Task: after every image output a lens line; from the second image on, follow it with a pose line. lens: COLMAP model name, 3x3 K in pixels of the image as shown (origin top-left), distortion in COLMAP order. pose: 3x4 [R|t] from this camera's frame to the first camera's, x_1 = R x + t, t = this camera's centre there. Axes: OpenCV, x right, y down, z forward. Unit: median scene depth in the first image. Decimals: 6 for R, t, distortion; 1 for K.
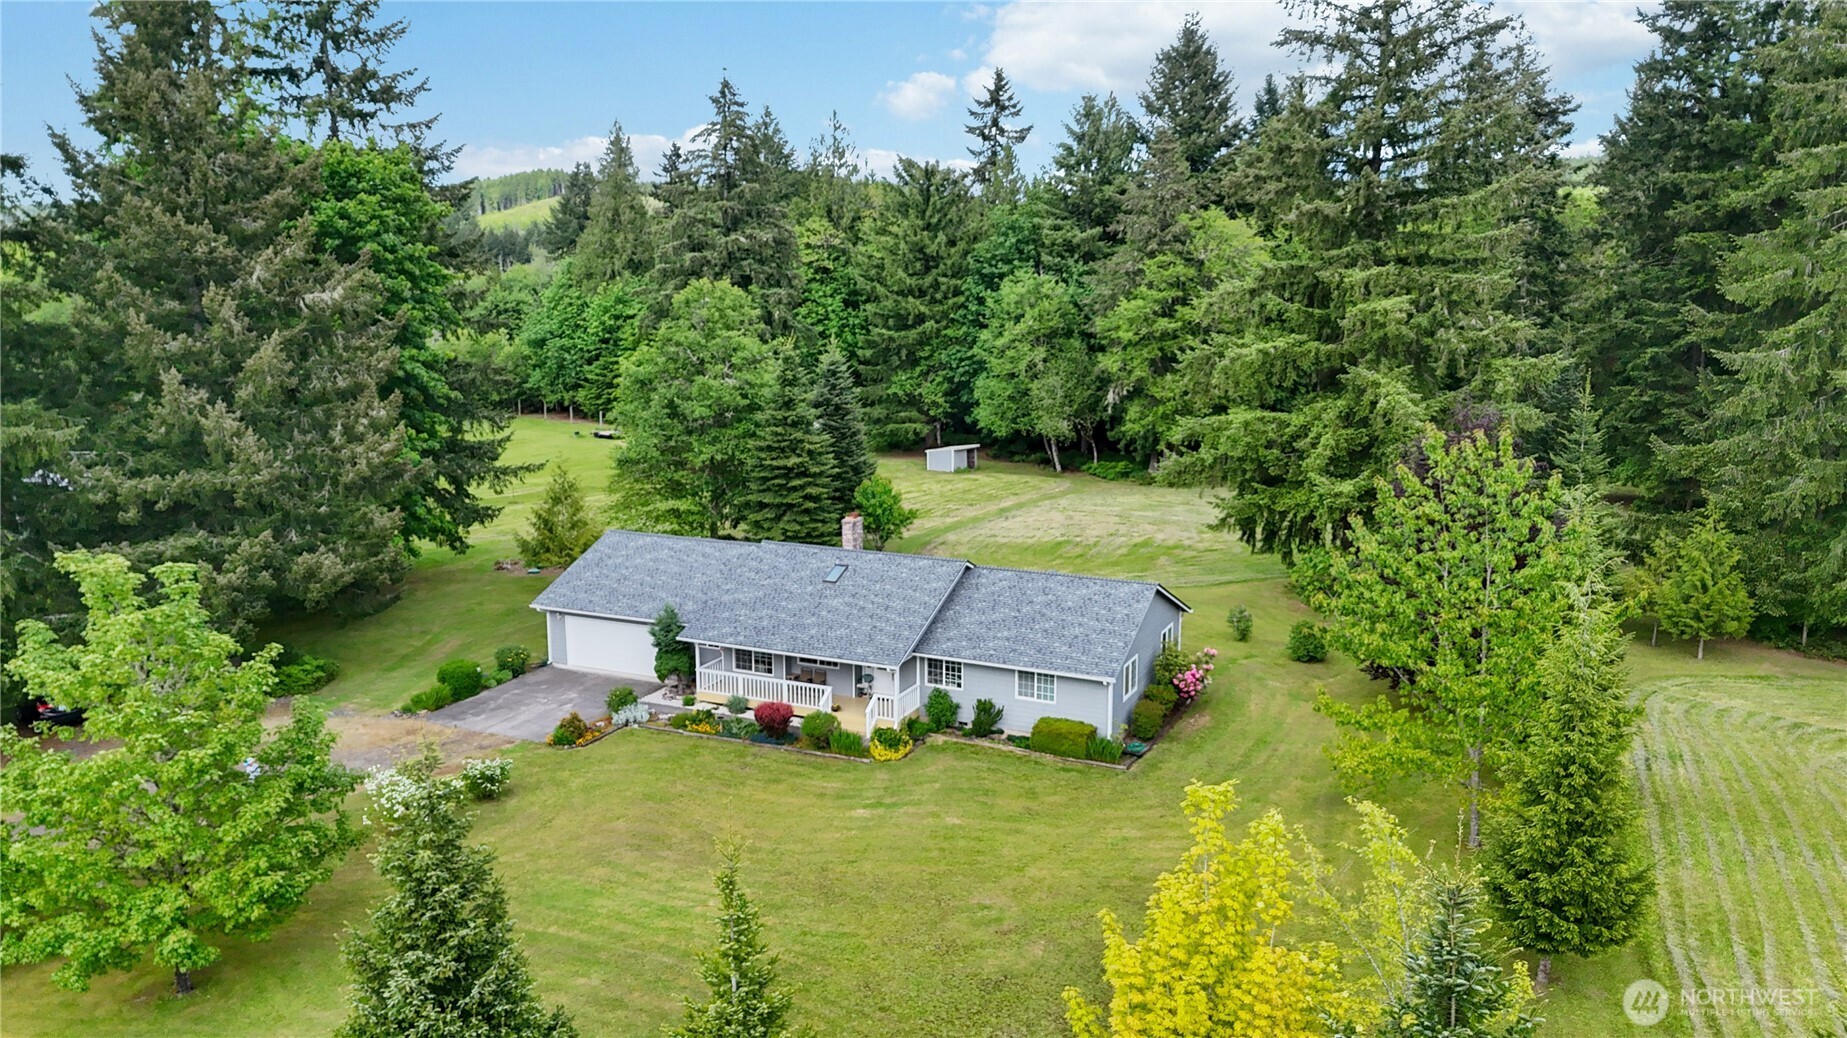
lens RADIAL K [[1362.9, 0, 923.5], [0, 1362.9, 519.0], [0, 0, 1]] dist [0.087728, -0.104706]
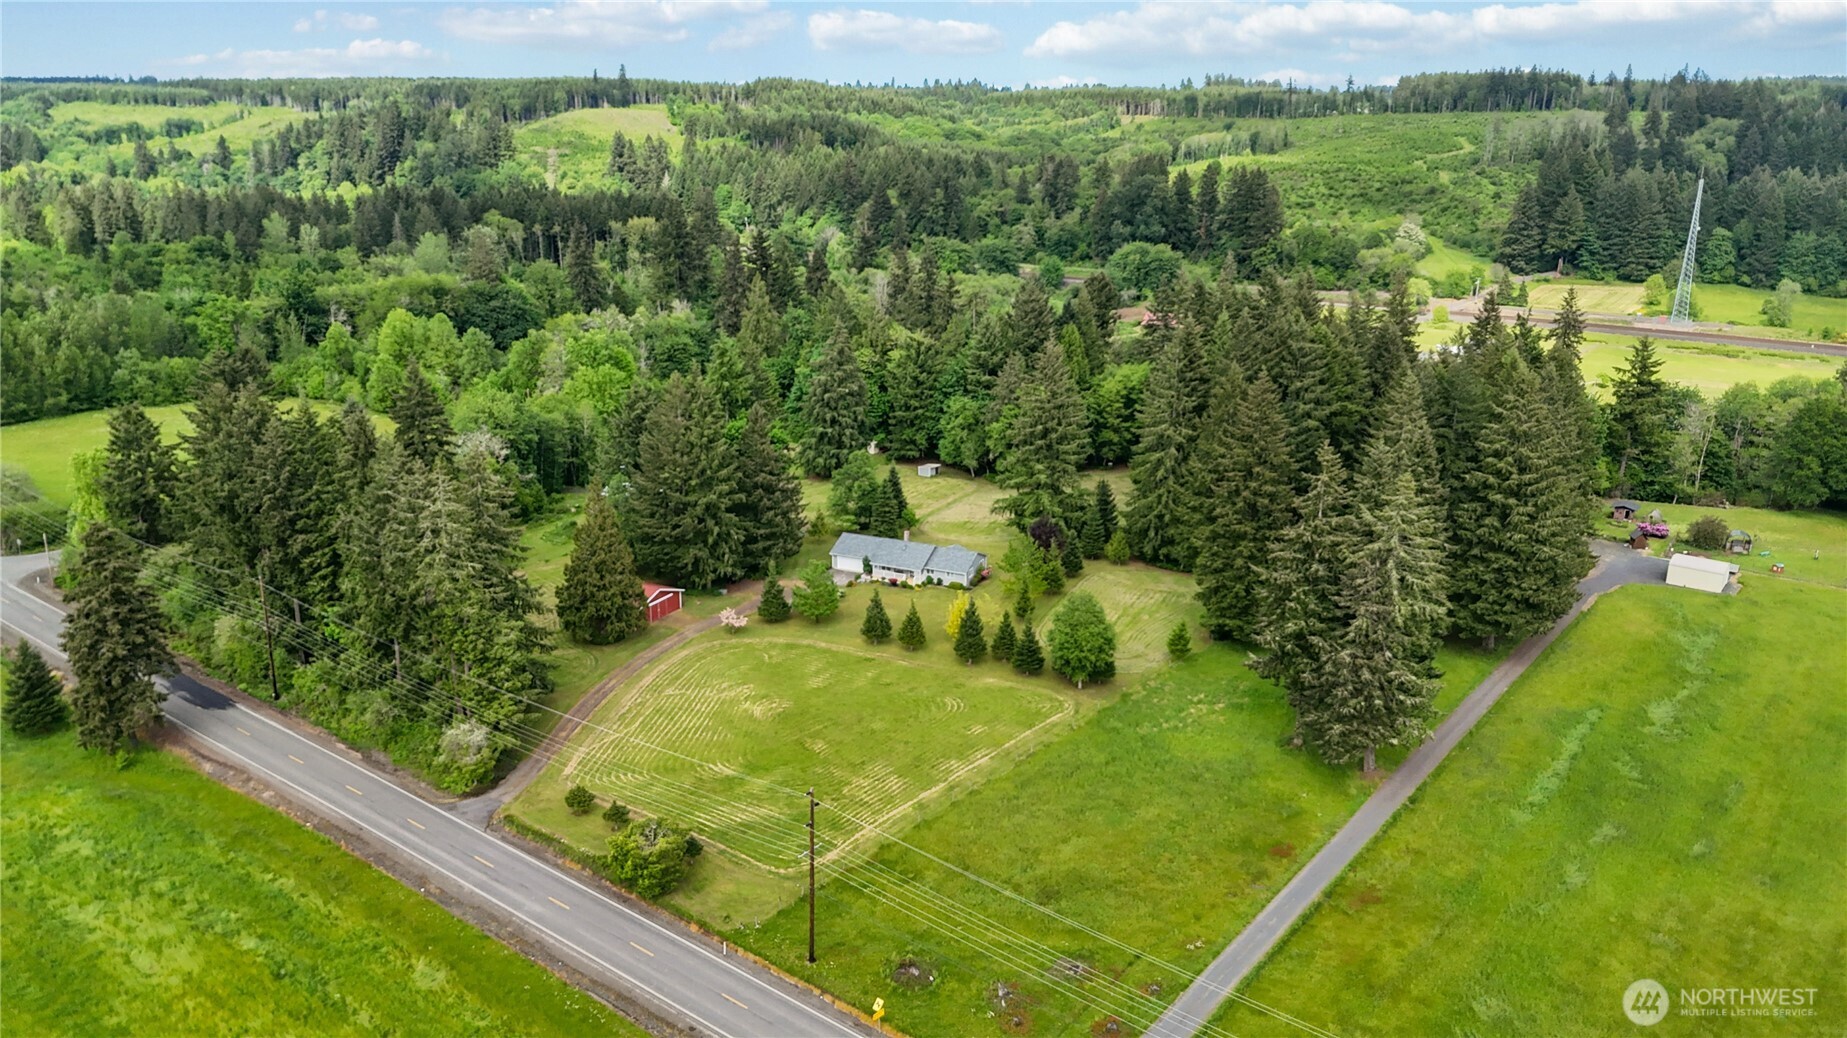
lens RADIAL K [[1362.9, 0, 923.5], [0, 1362.9, 519.0], [0, 0, 1]] dist [0.087728, -0.104706]
pose [[0.999714, 0.001502, 0.023870, -0.083902], [-0.004158, 0.993746, 0.111586, -0.410391], [-0.023553, -0.111653, 0.993468, -2.521171]]
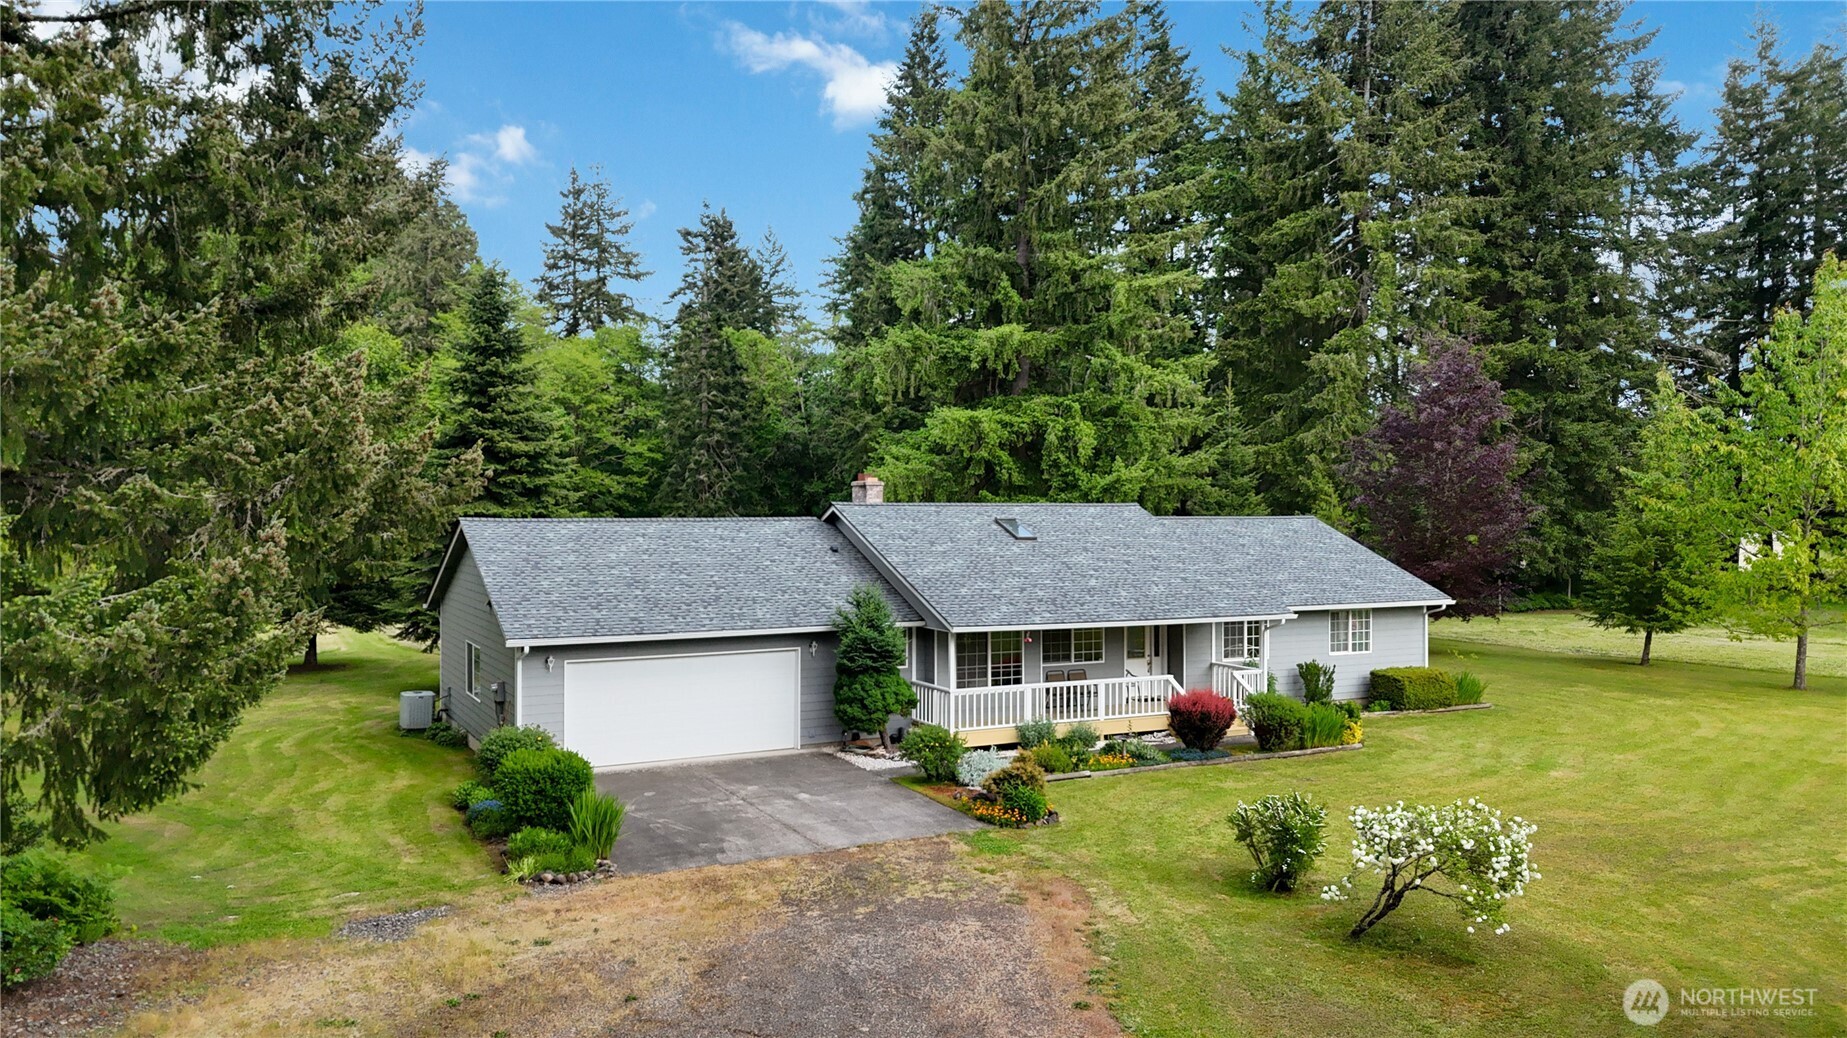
lens RADIAL K [[1362.9, 0, 923.5], [0, 1362.9, 519.0], [0, 0, 1]] dist [0.087728, -0.104706]
pose [[0.602602, -0.006167, 0.798018, -0.466169], [0.143255, 0.984563, -0.100566, 0.072763], [-0.785079, 0.174921, 0.594183, 0.512628]]
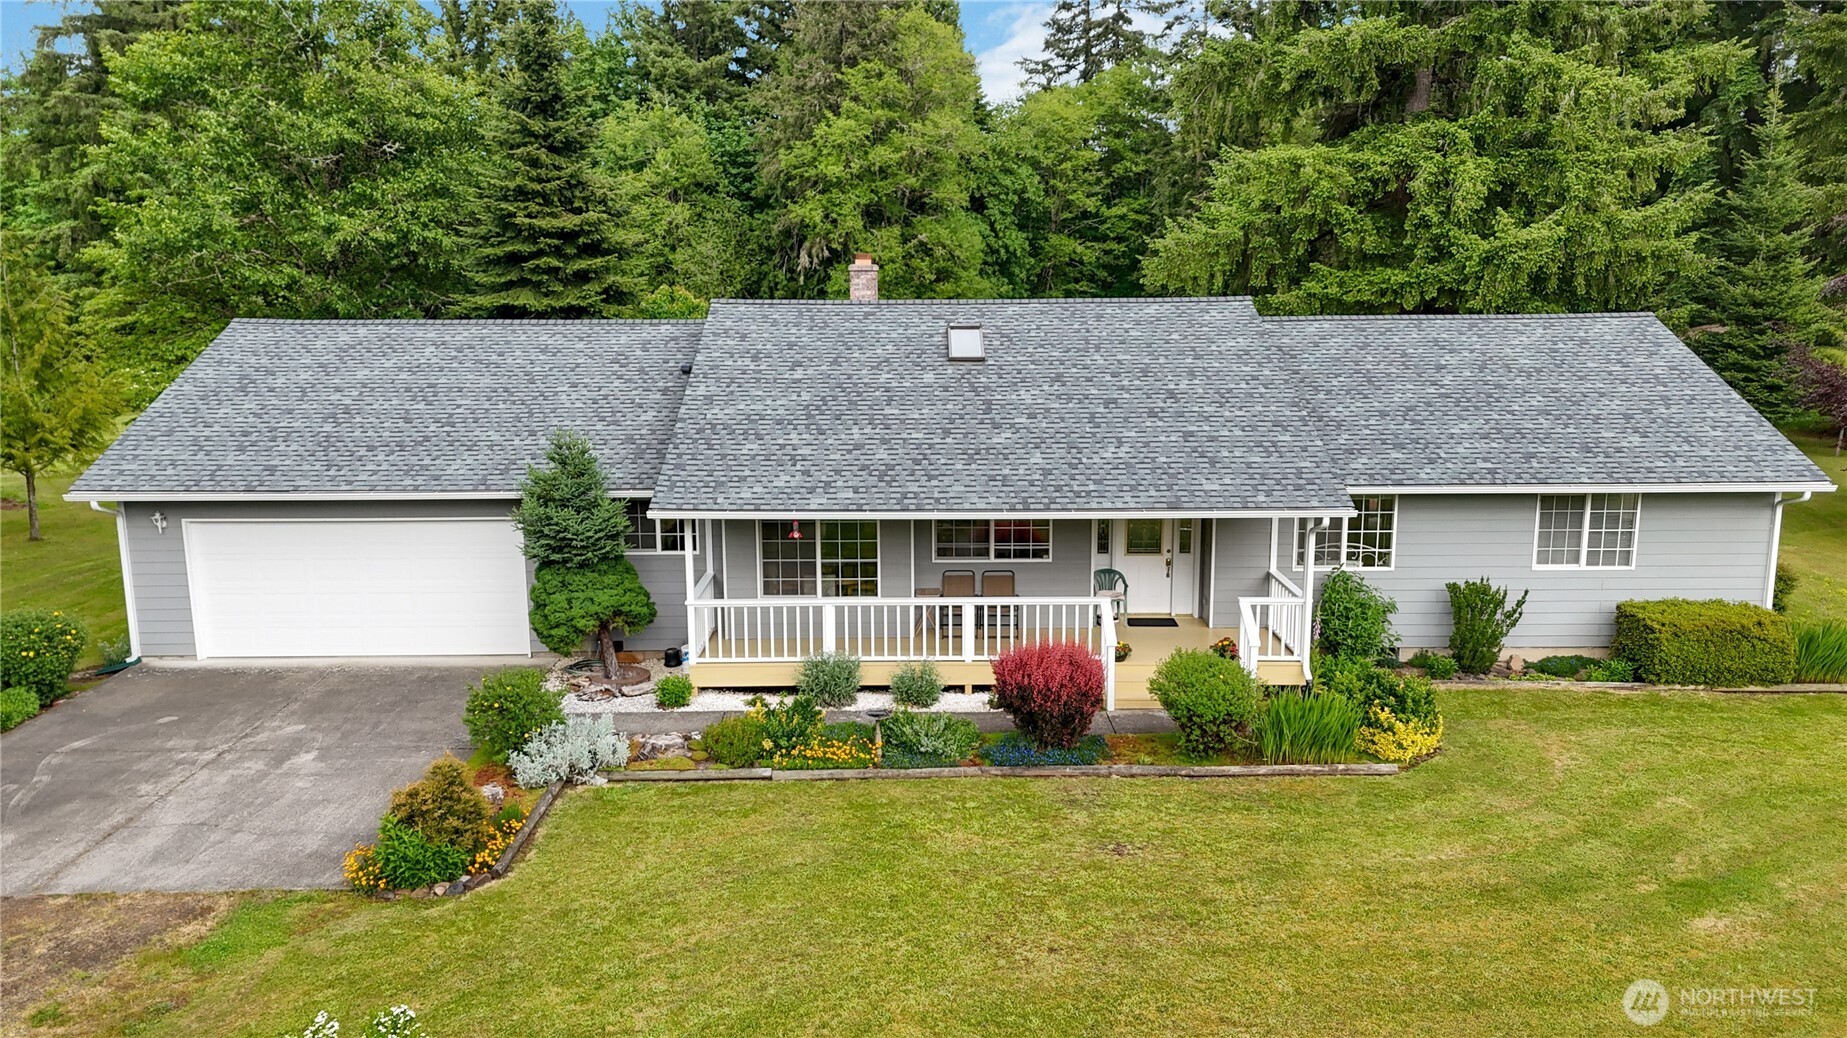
lens RADIAL K [[1362.9, 0, 923.5], [0, 1362.9, 519.0], [0, 0, 1]] dist [0.087728, -0.104706]
pose [[0.903256, -0.080723, 0.421442, -0.197892], [0.081870, 0.996524, 0.015406, 0.066919], [-0.421220, 0.020588, 0.906725, 0.495617]]
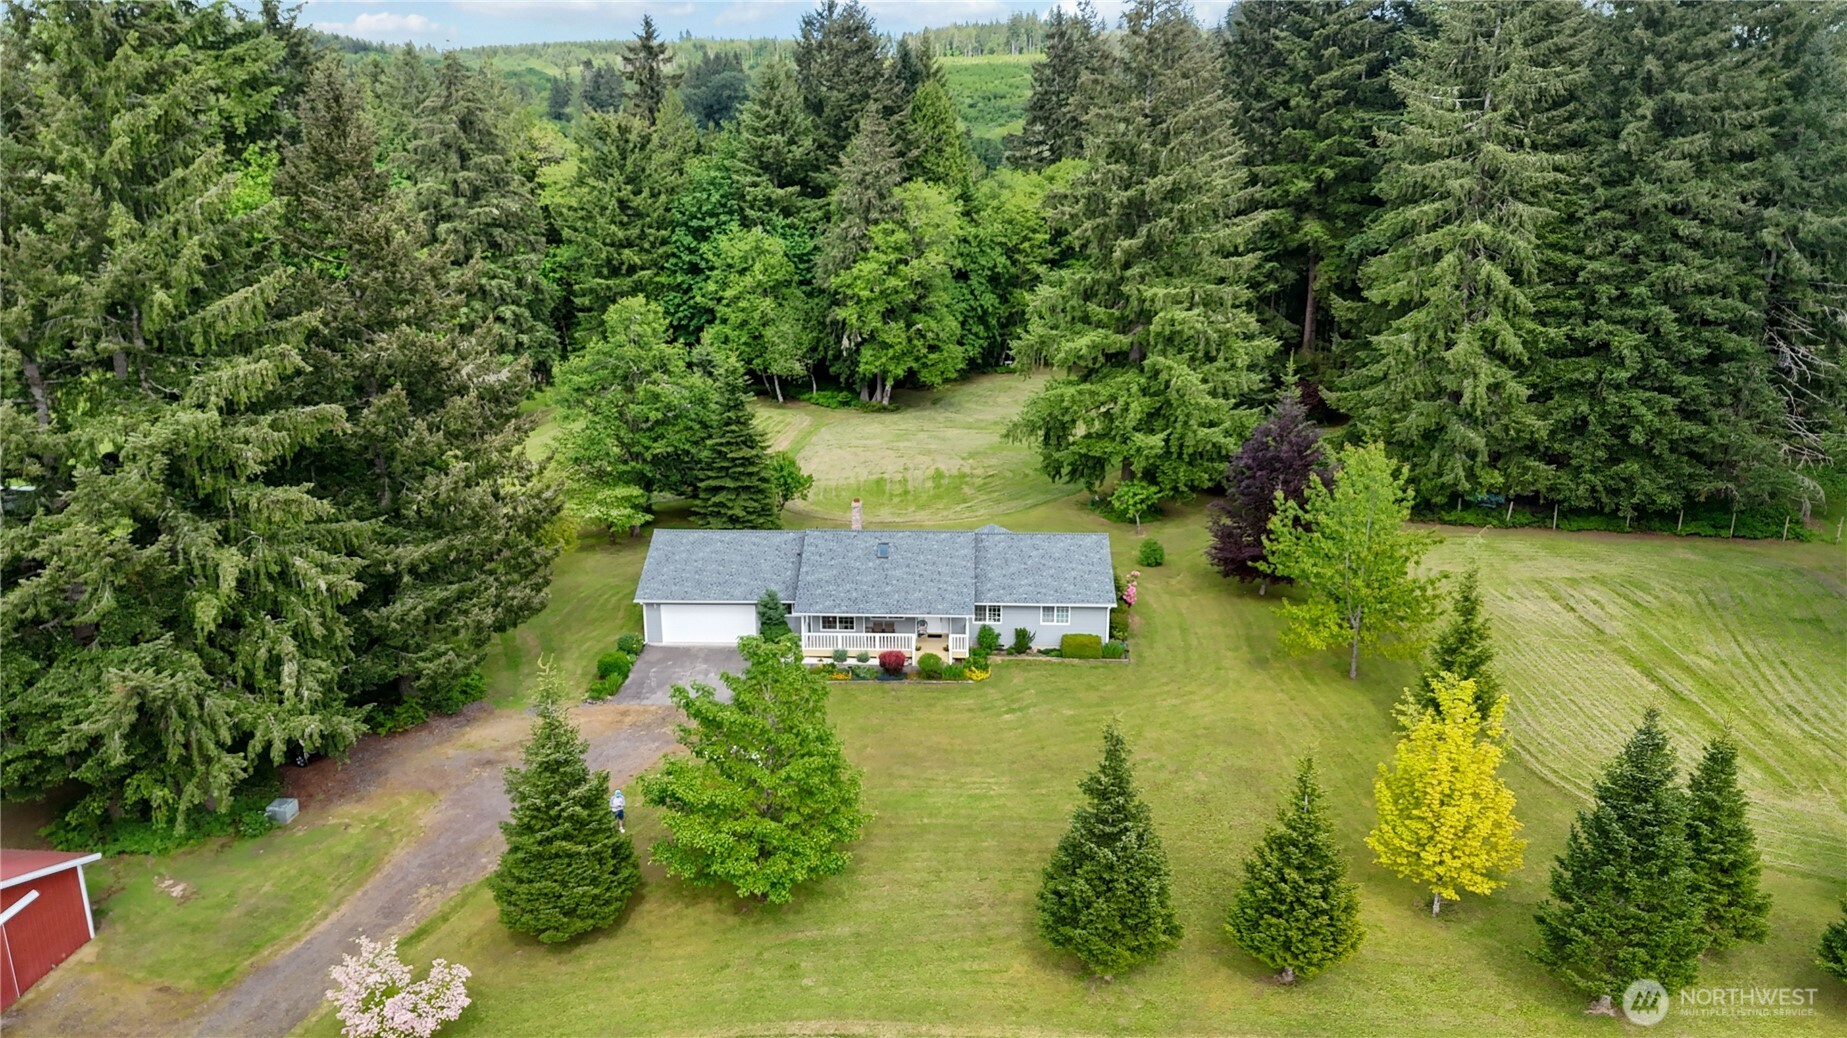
lens RADIAL K [[1362.9, 0, 923.5], [0, 1362.9, 519.0], [0, 0, 1]] dist [0.087728, -0.104706]
pose [[0.920043, -0.112173, 0.375418, -0.418550], [0.071979, 0.990225, 0.119473, -0.117958], [-0.385149, -0.082898, 0.919123, -0.207568]]
